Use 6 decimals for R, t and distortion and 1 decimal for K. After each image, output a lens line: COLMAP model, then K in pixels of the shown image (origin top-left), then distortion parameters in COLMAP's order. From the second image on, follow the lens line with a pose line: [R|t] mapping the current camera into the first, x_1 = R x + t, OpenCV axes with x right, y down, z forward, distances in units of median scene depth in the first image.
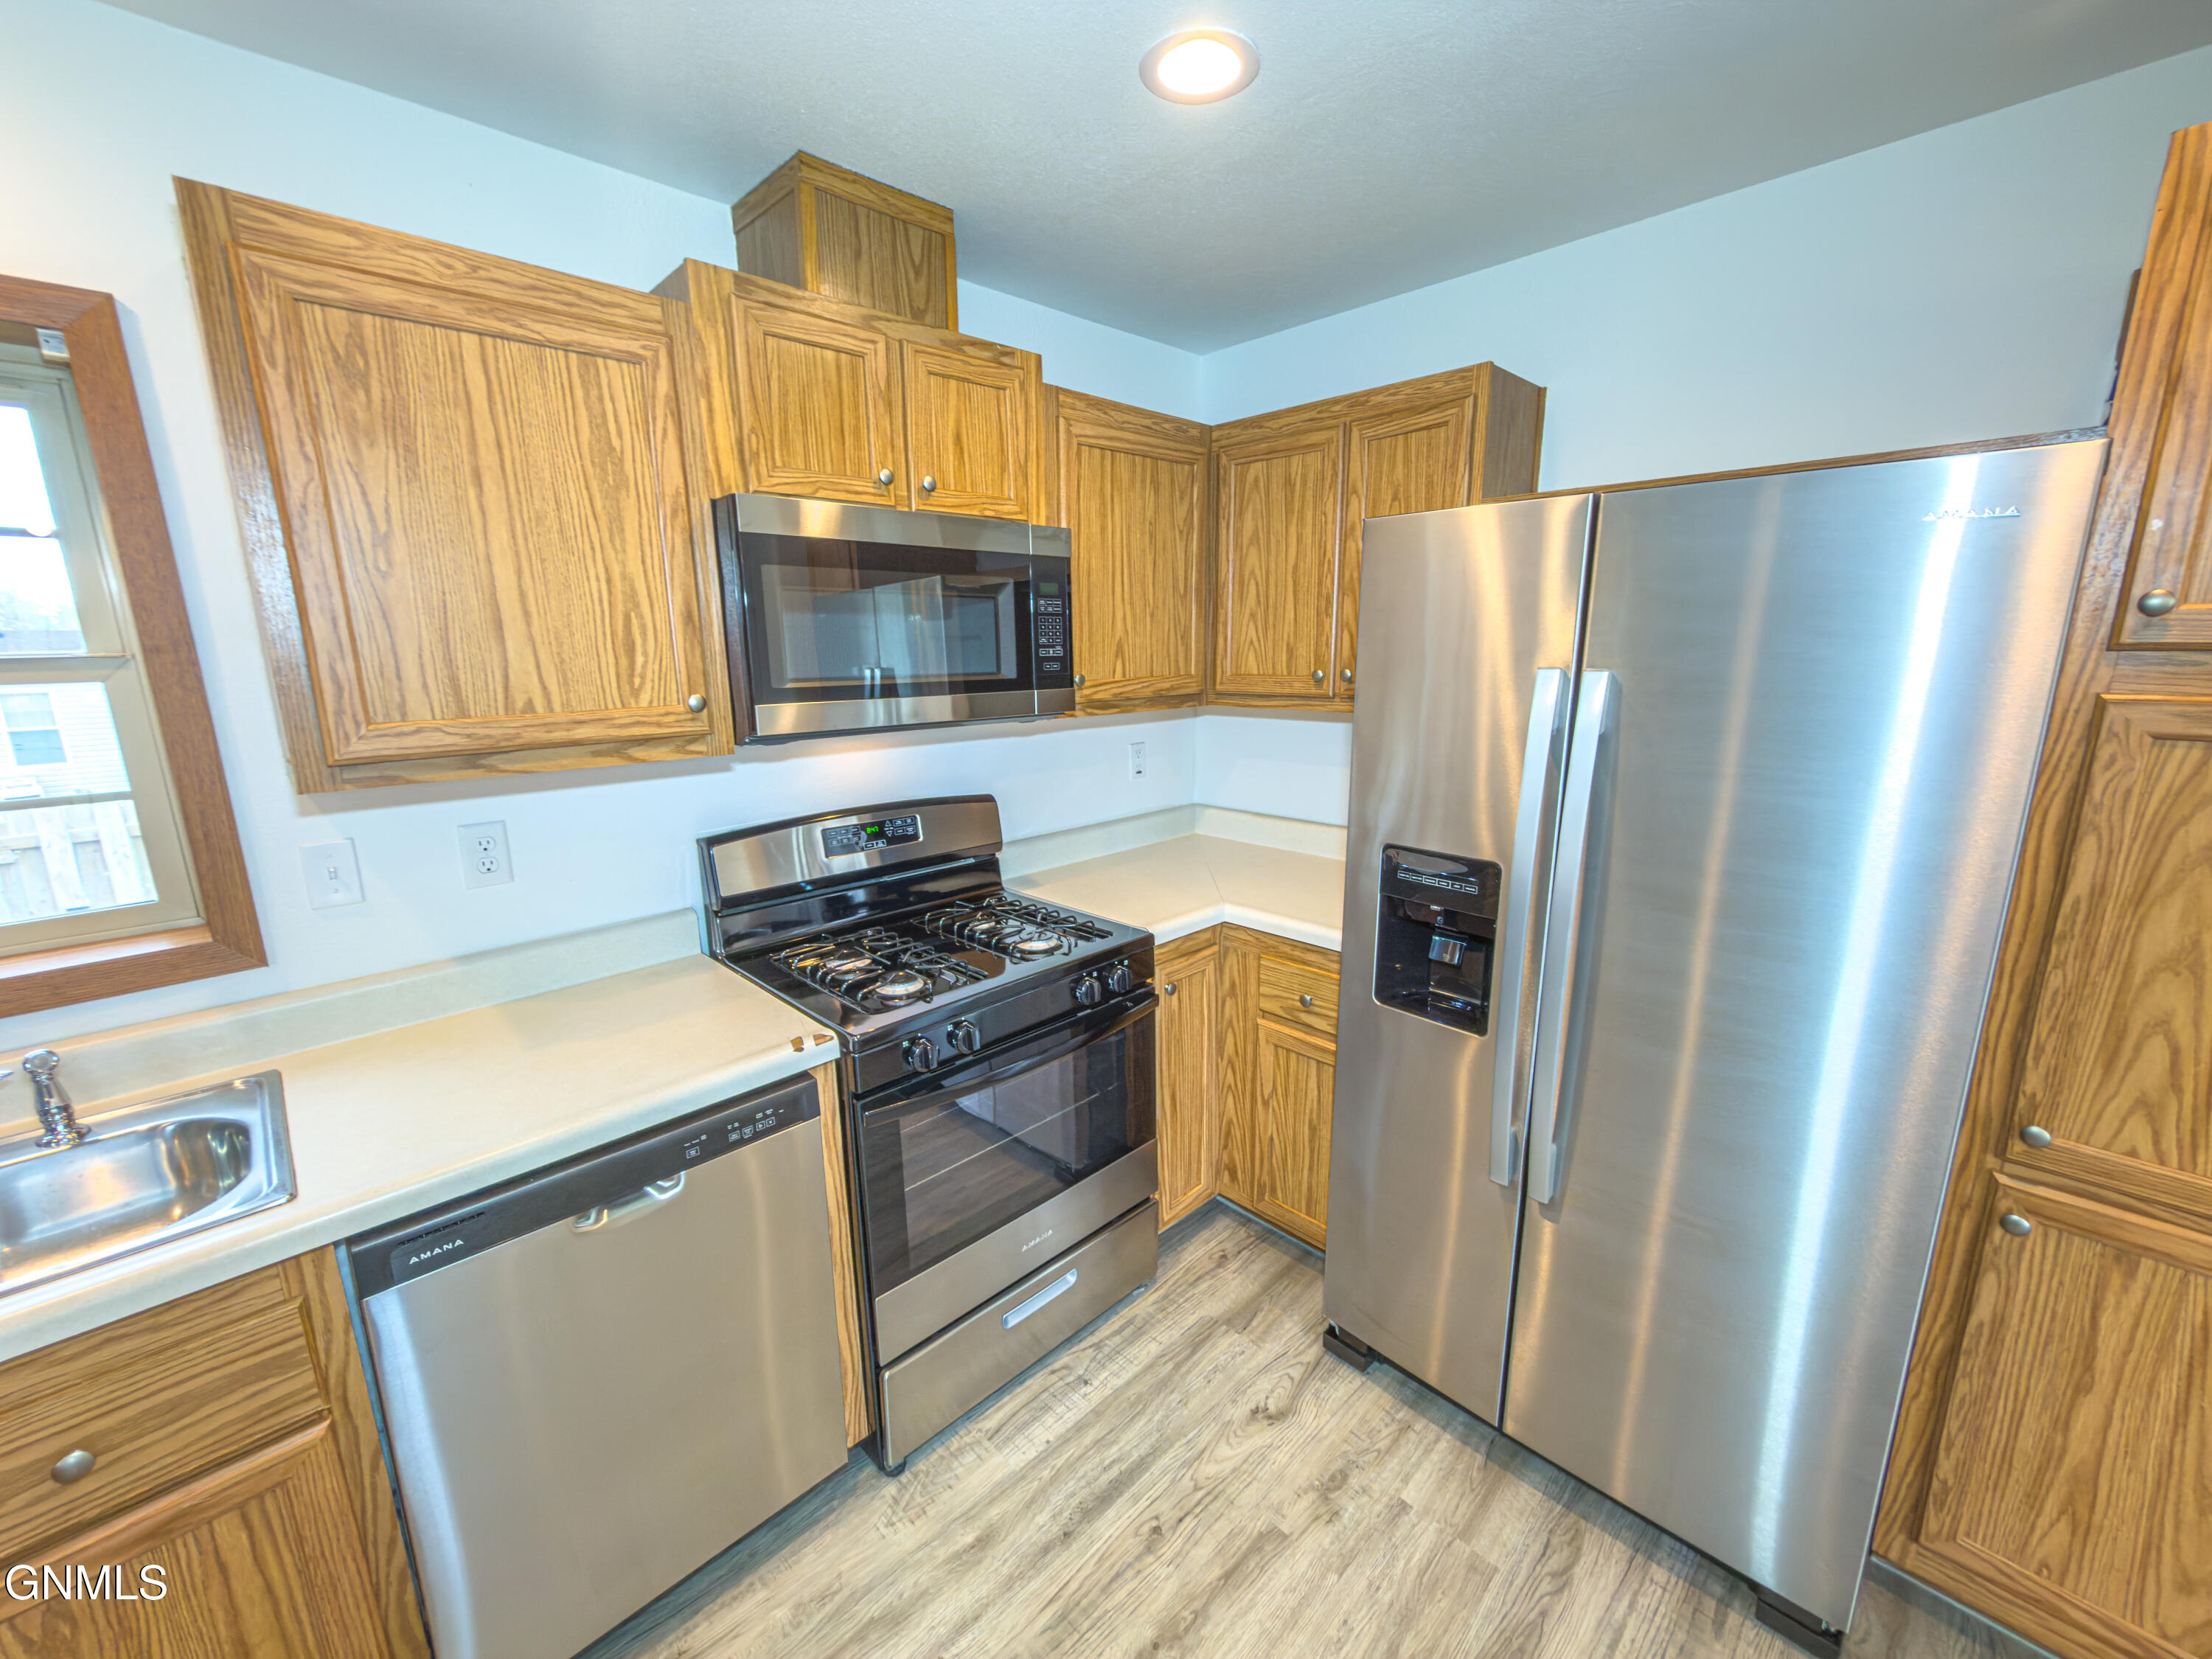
lens RADIAL K [[883.6, 0, 1106.0], [0, 883.6, 830.2], [0, 0, 1]] dist [-0.000125, 0.000414]
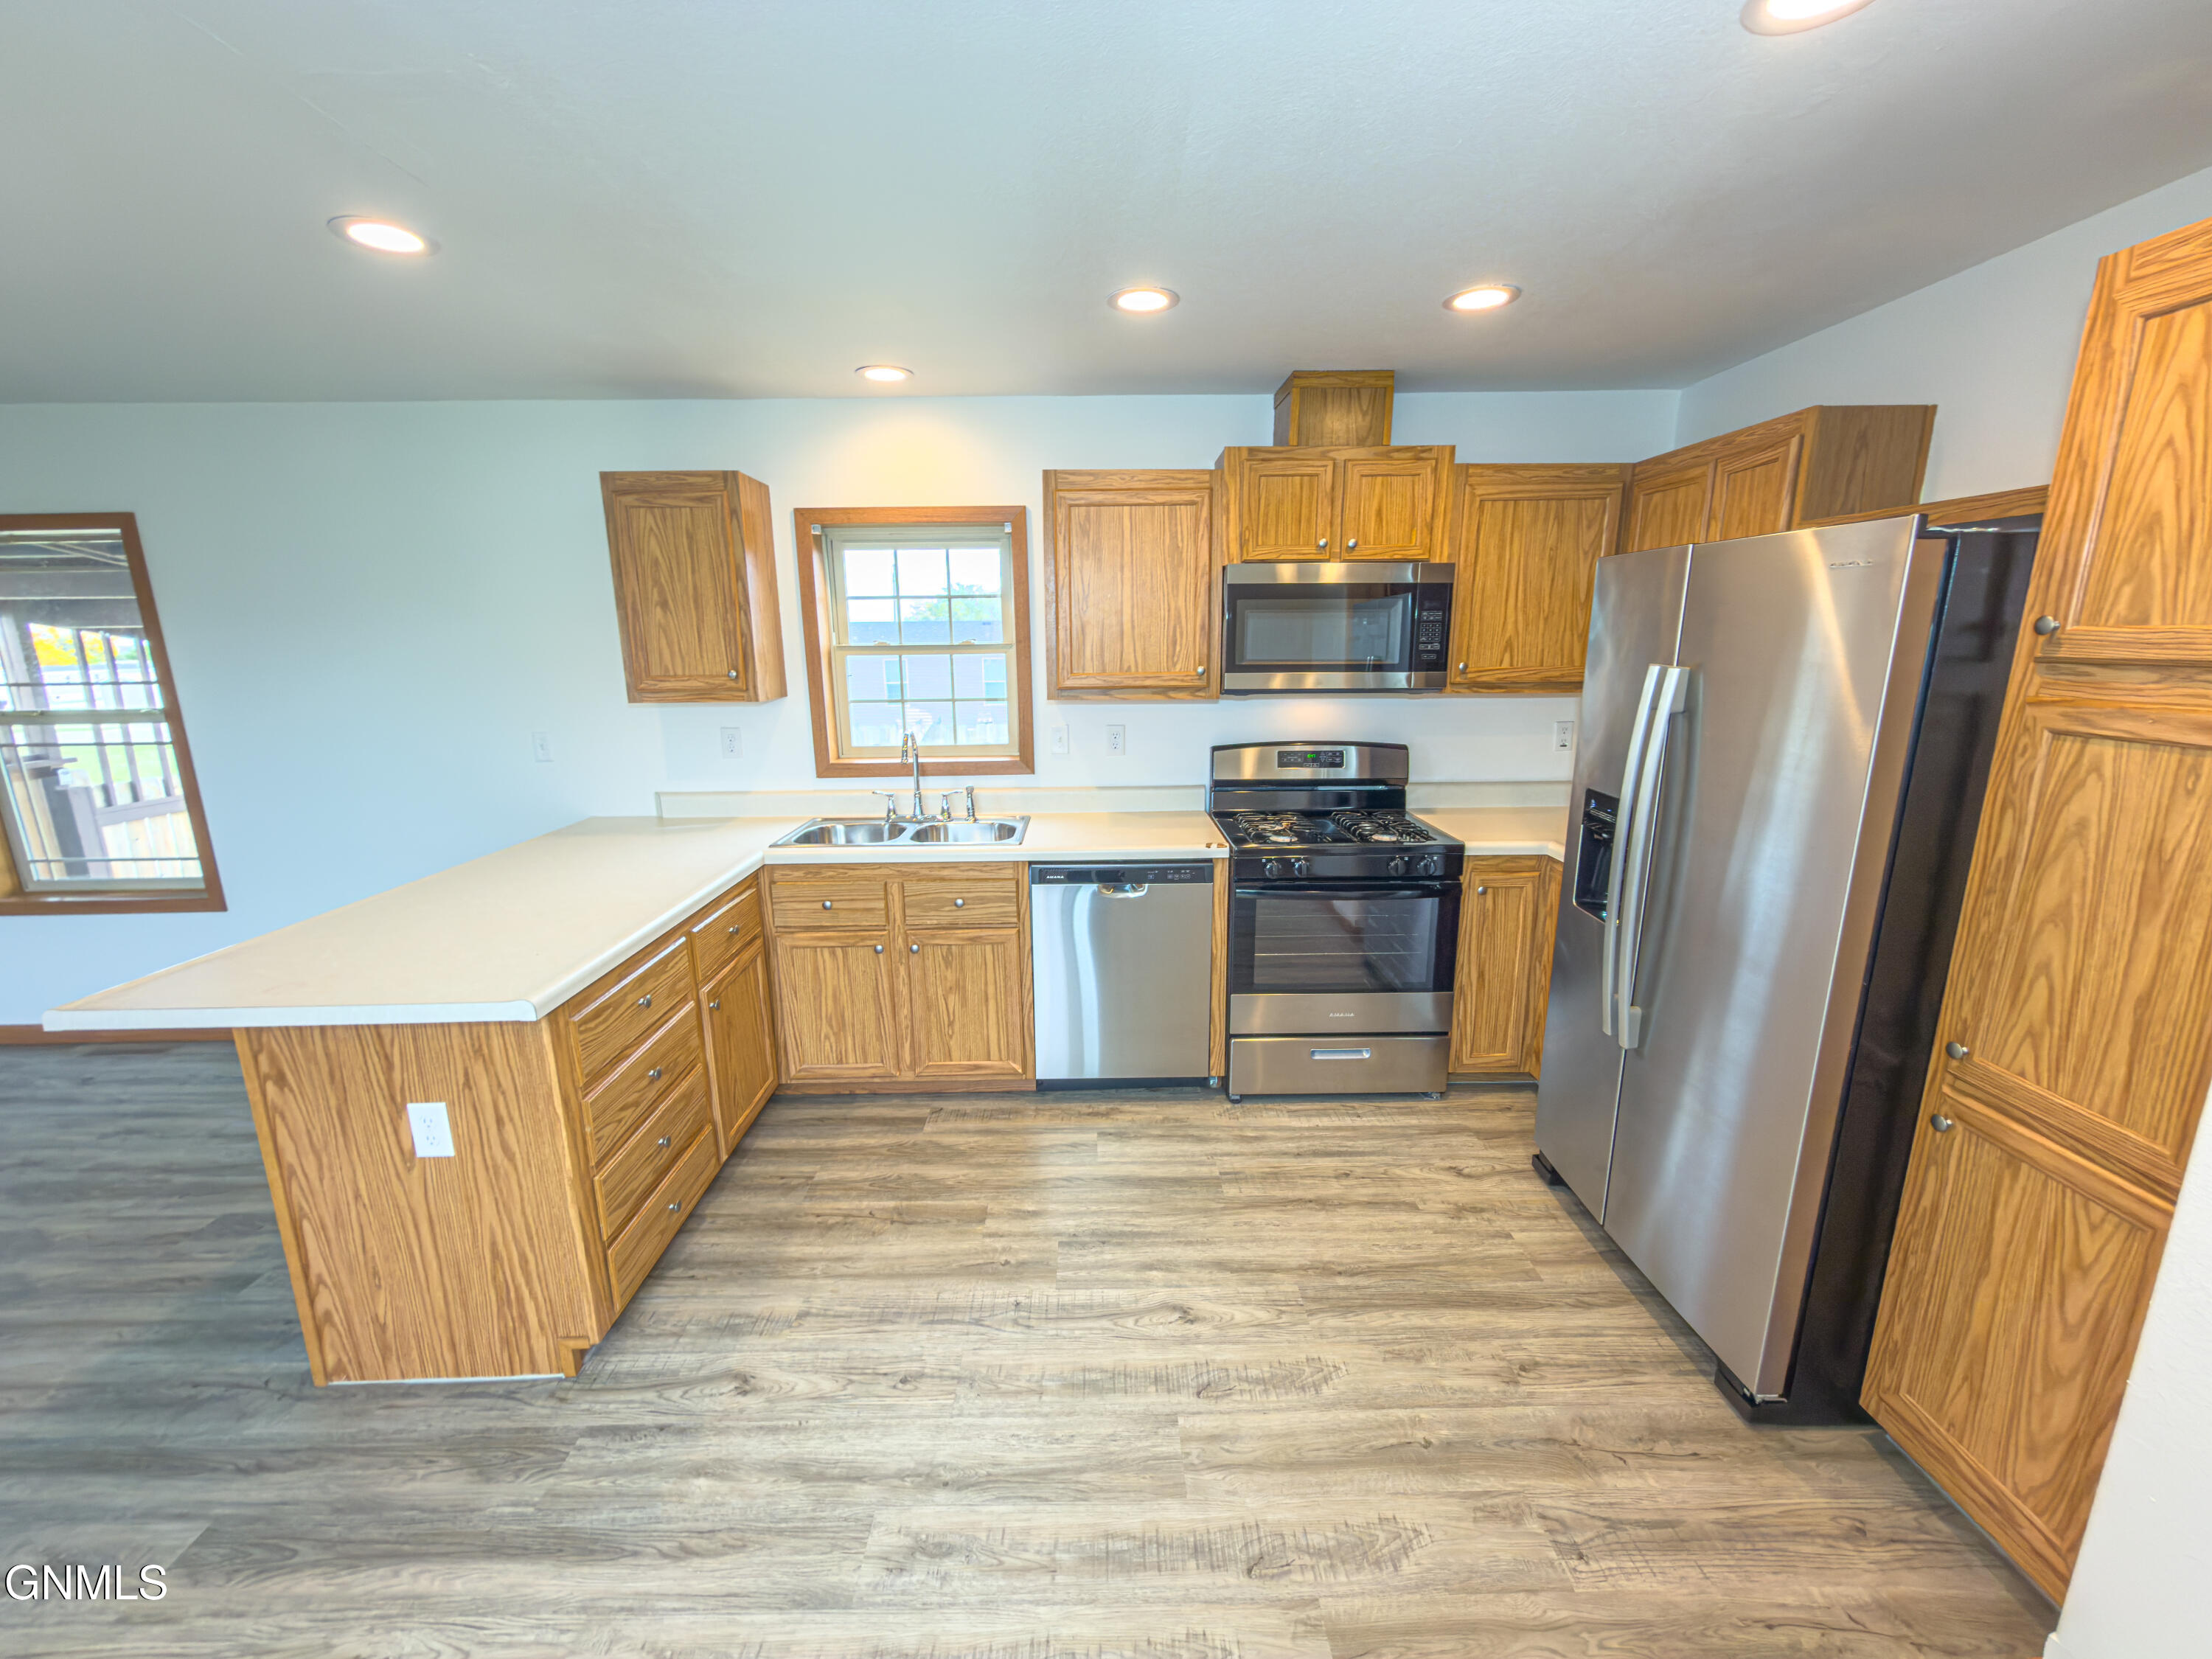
lens RADIAL K [[883.6, 0, 1104.3], [0, 883.6, 831.7], [0, 0, 1]] dist [-0.000125, 0.000414]
pose [[0.723758, 0.155610, -0.672280, 0.745624], [-0.144127, 0.986844, 0.073257, 0.094567], [0.674835, 0.043873, 0.736663, -0.569829]]
